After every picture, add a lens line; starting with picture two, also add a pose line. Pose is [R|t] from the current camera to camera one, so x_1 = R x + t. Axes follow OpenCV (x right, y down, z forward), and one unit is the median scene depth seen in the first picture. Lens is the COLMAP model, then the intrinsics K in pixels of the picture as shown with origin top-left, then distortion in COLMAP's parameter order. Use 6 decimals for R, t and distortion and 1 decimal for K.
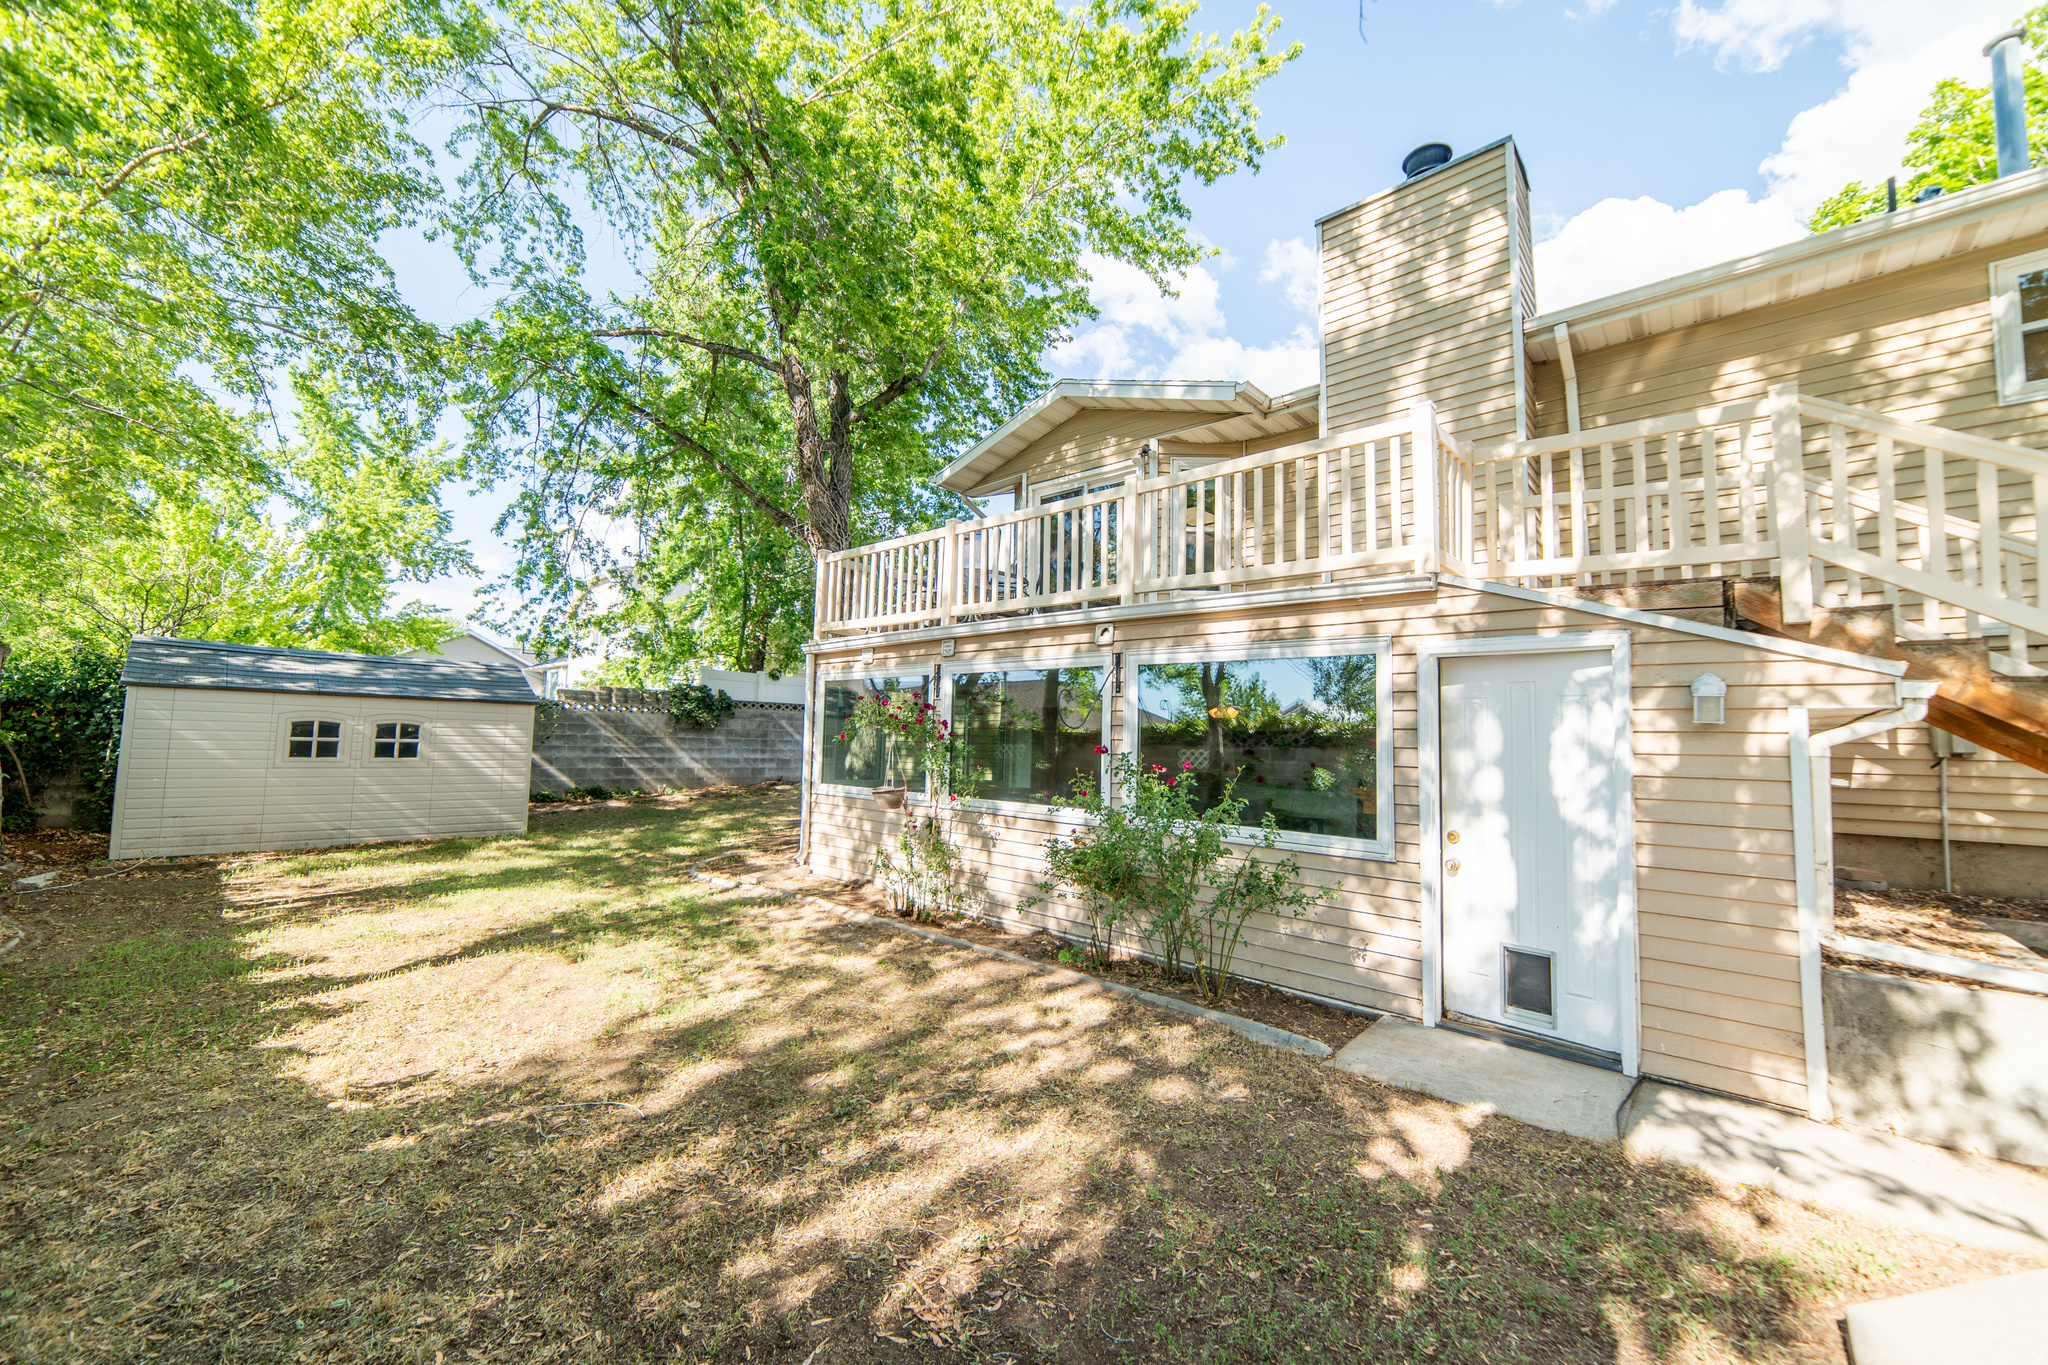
lens RADIAL K [[794.8, 0, 1024.0], [0, 794.8, 682.5], [0, 0, 1]] dist [-0.010077, 0.000415]
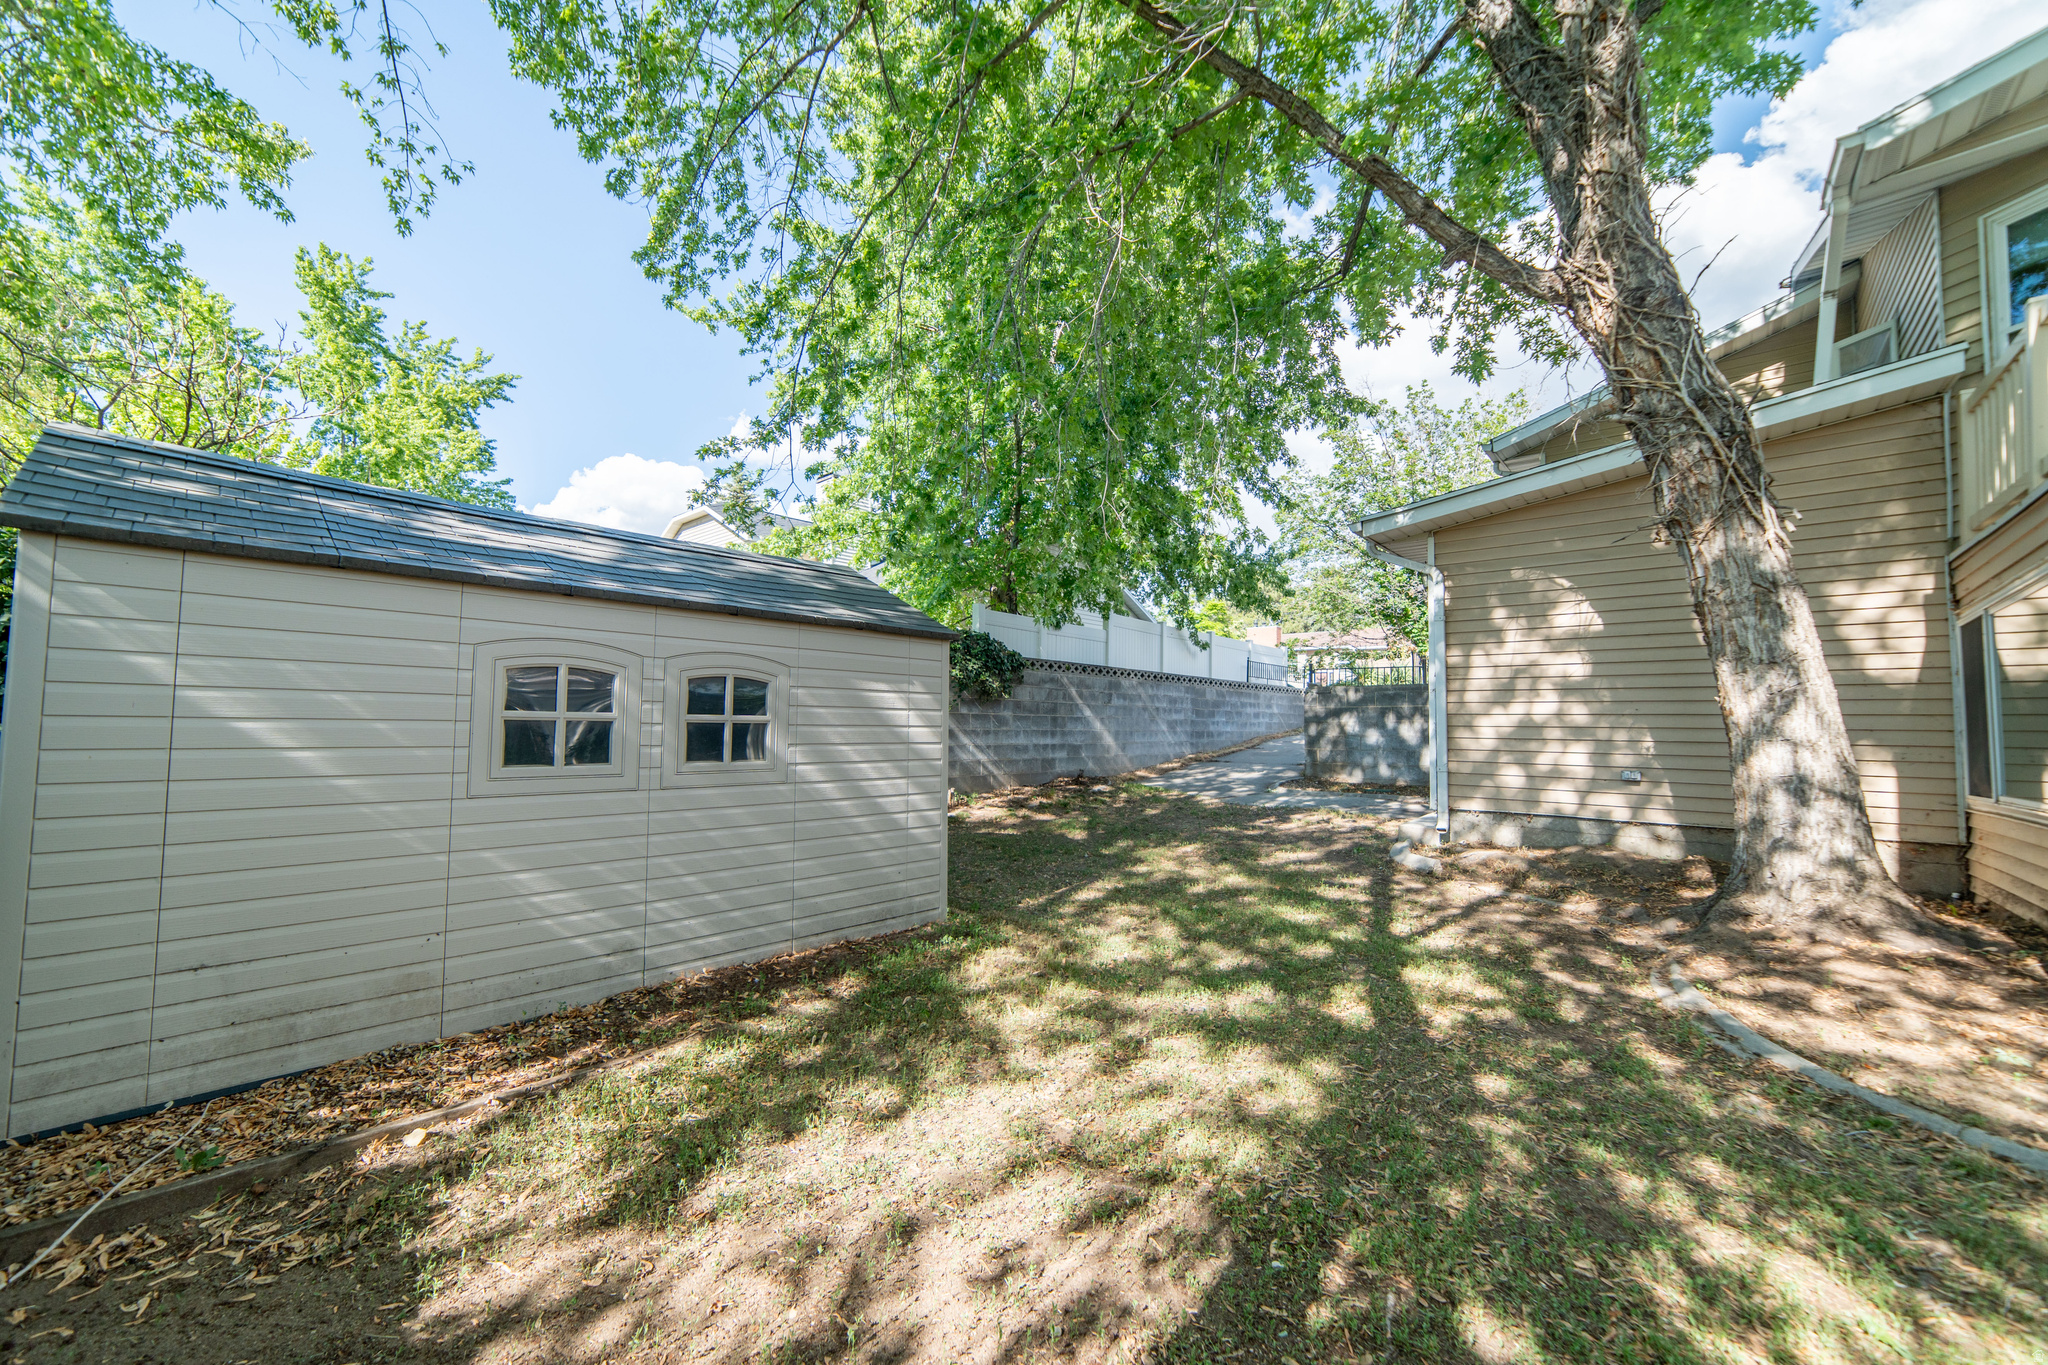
lens RADIAL K [[794.8, 0, 1024.0], [0, 794.8, 682.5], [0, 0, 1]] dist [-0.010077, 0.000415]
pose [[0.999932, -0.004062, 0.010932, -0.520810], [0.003758, 0.999610, 0.027669, 0.035525], [-0.011040, -0.027626, 0.999557, 0.476336]]
